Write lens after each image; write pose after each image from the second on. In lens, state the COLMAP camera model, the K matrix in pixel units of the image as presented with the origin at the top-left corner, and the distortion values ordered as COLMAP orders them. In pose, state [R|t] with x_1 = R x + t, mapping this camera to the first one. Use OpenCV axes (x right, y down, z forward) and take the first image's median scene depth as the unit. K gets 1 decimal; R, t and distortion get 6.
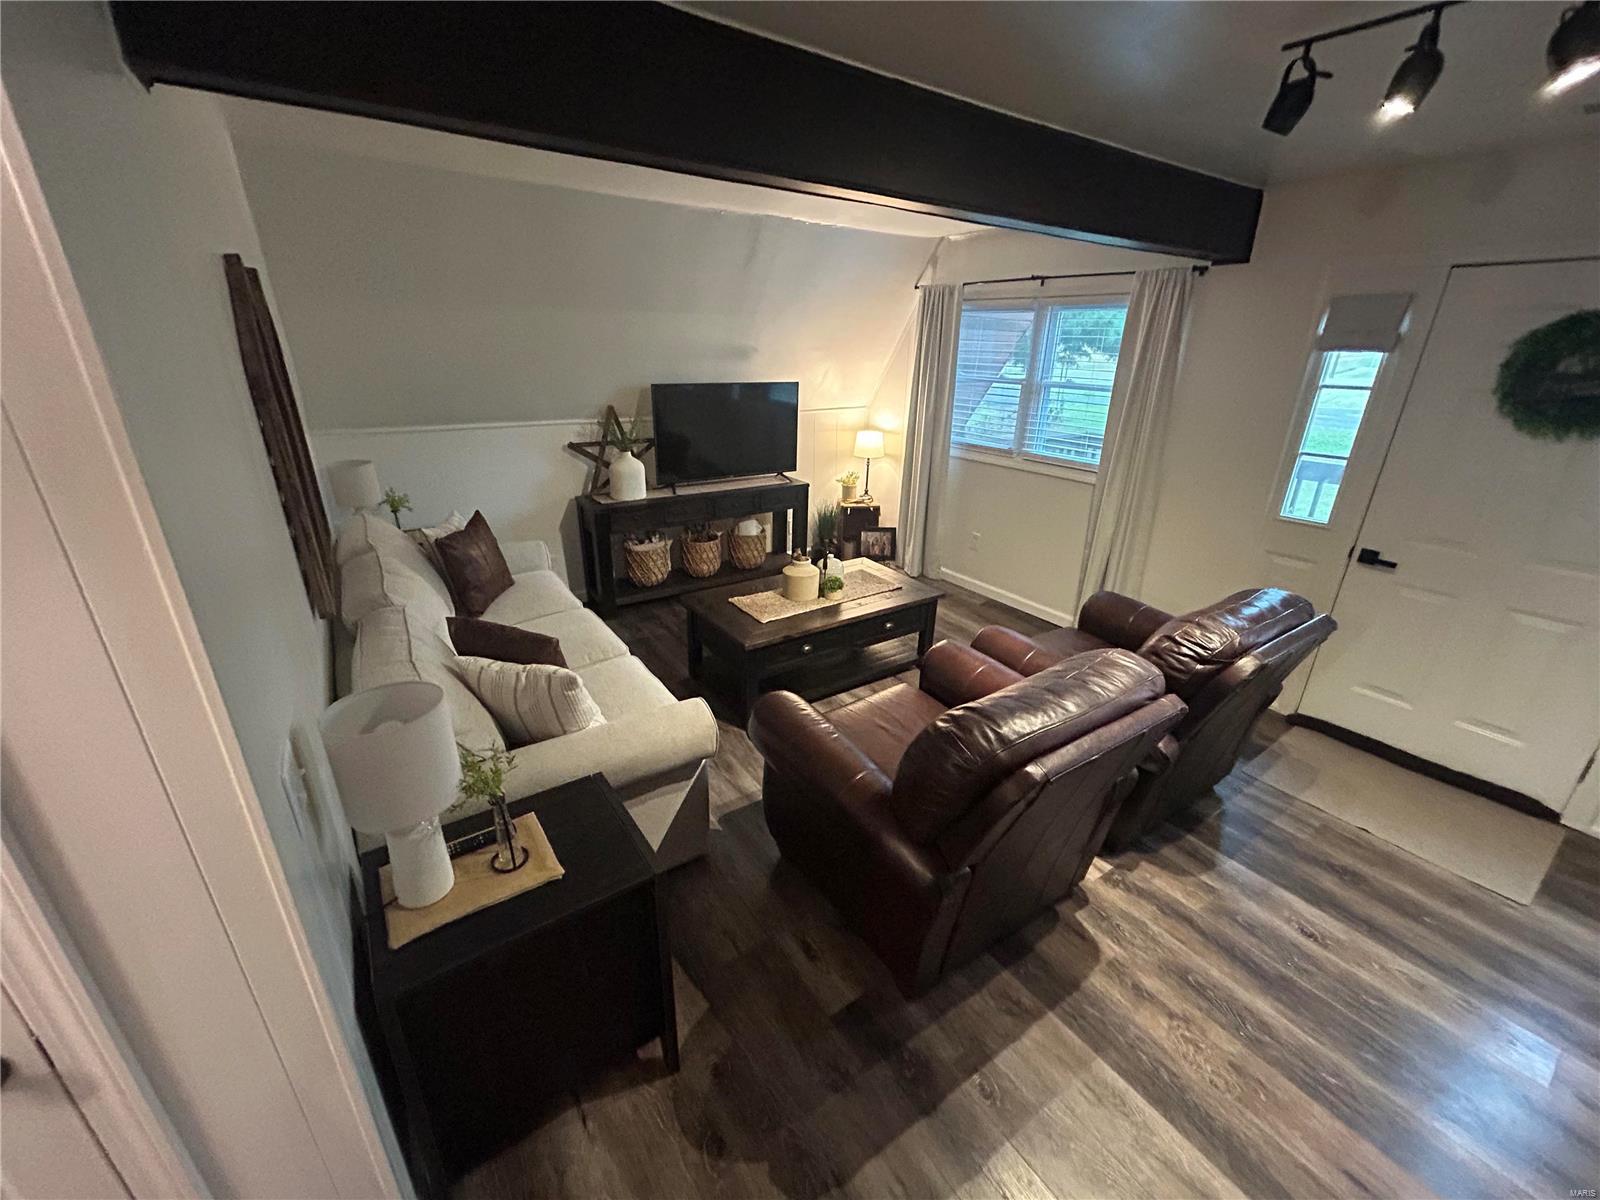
lens RADIAL K [[644.8, 0, 800.0], [0, 644.8, 600.0], [0, 0, 1]] dist [0.004069, 0.000343]
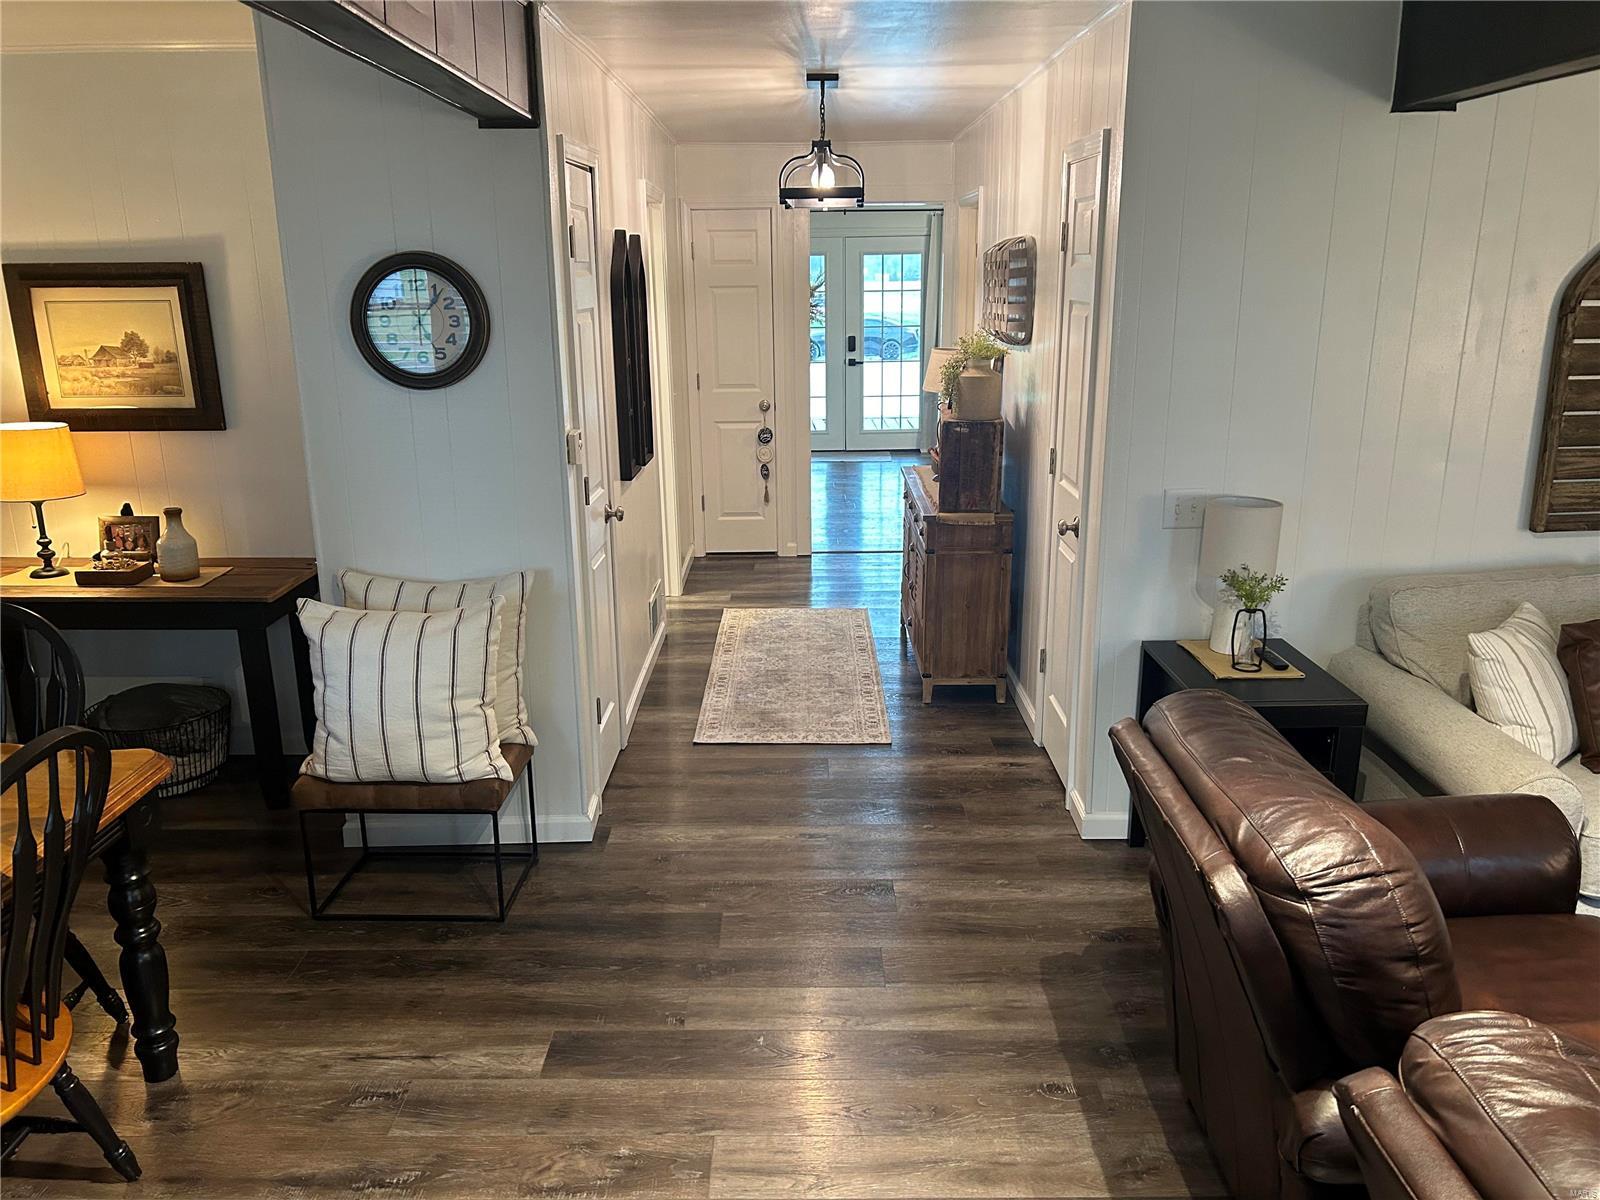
lens RADIAL K [[1199.3, 0, 802.7], [0, 1199.3, 606.5], [0, 0, 1]] dist [0.065197, -0.076968]
pose [[-0.558658, 0.209923, -0.802392, 0.859953], [-0.307028, 0.846369, 0.435194, -0.207421], [0.770477, 0.489482, -0.408378, 0.564226]]
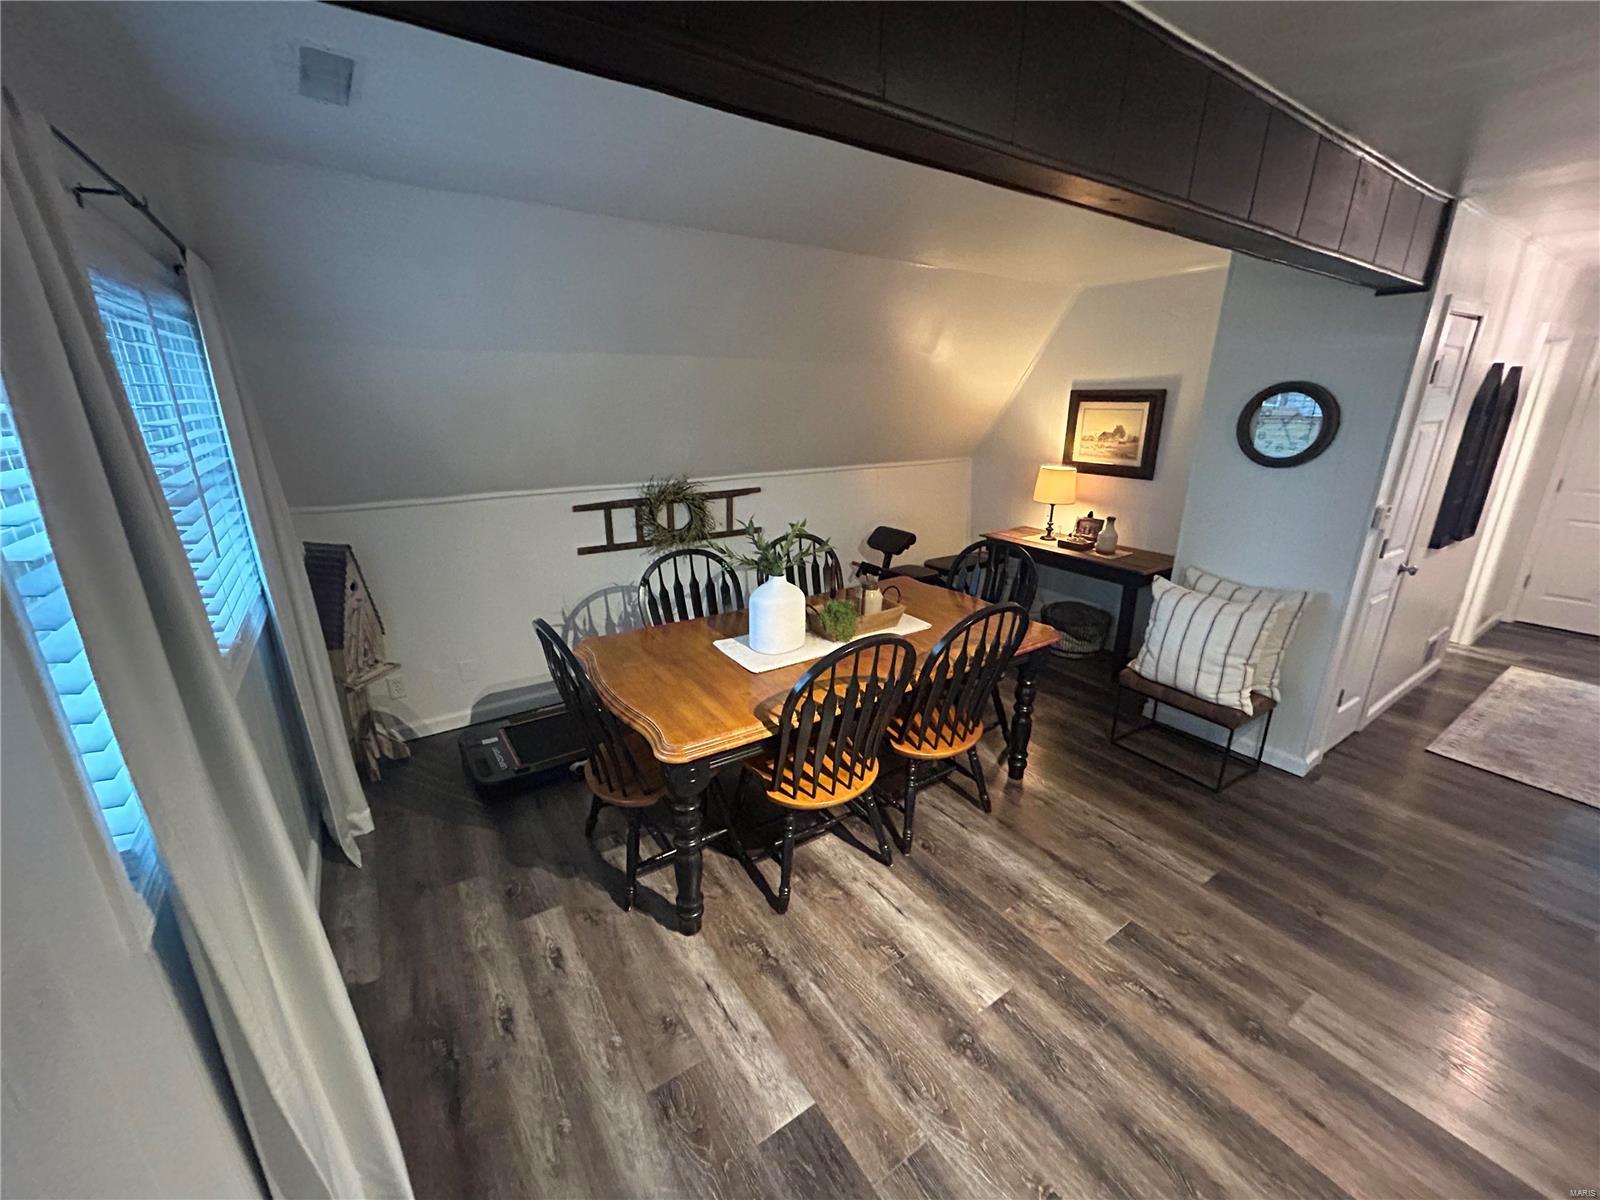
lens RADIAL K [[644.6, 0, 802.3], [0, 644.6, 597.8], [0, 0, 1]] dist [-0.000802, 0.000311]
pose [[-0.999822, -0.016520, -0.009125, 0.824470], [-0.018584, 0.777546, 0.628552, -0.221970], [-0.003288, 0.628610, -0.777714, 0.609193]]
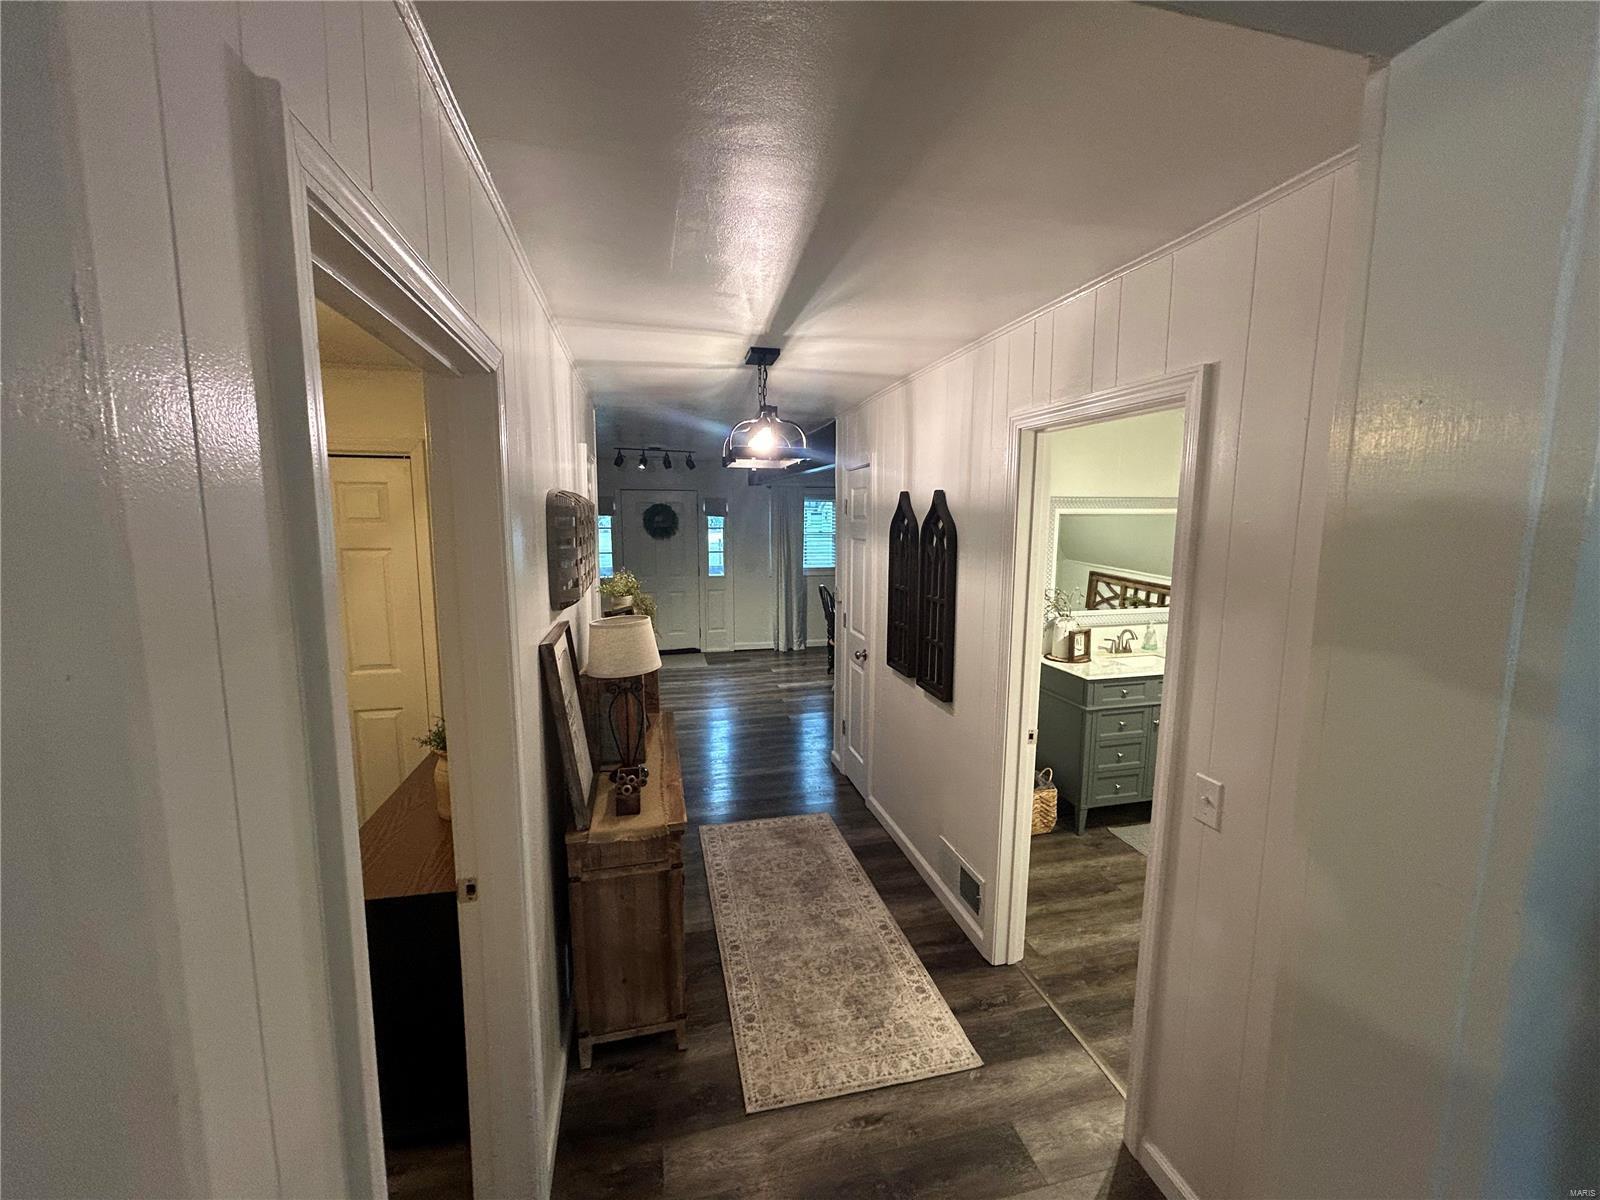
lens RADIAL K [[634.4, 0, 807.4], [0, 634.4, 601.2], [0, 0, 1]] dist [-0.000746, 0.000008]
pose [[0.341843, -0.141206, 0.929088, -1.257362], [0.346990, 0.937751, 0.014853, 0.199540], [-0.873351, 0.317307, 0.369560, -0.580470]]
